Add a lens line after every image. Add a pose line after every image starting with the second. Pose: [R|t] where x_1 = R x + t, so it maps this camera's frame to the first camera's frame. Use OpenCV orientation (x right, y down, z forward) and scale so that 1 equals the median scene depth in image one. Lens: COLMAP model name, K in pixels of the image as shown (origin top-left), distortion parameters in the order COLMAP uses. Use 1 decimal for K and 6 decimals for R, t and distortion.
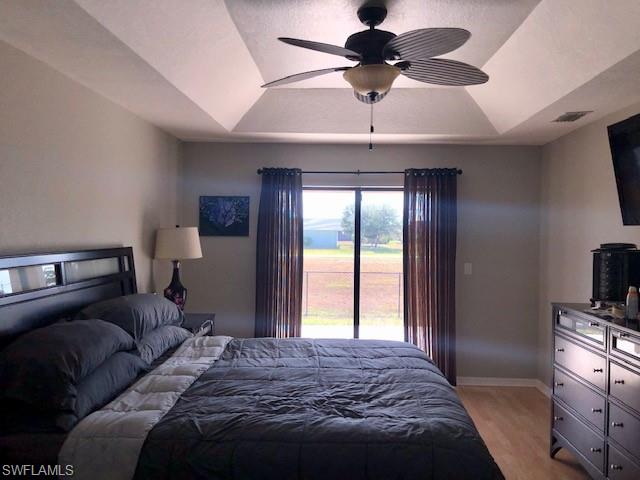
lens RADIAL K [[525.1, 0, 320.0], [0, 525.1, 240.0], [0, 0, 1]] dist [0.006701, -0.005460]
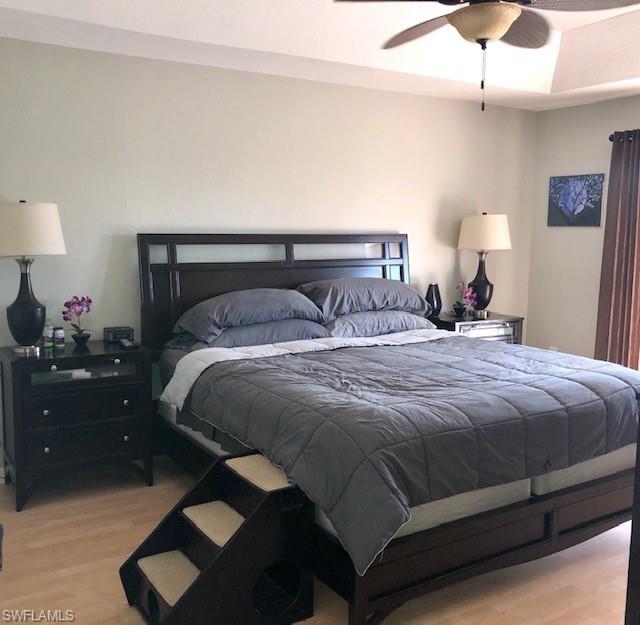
lens RADIAL K [[682.2, 0, 320.0], [0, 682.2, 312.5], [0, 0, 1]] dist [0.060574, 0.008131]
pose [[0.569071, 0.106303, -0.815388, 0.478771], [-0.023835, 0.993324, 0.112866, 0.014576], [0.821943, -0.044794, 0.567806, 0.091802]]
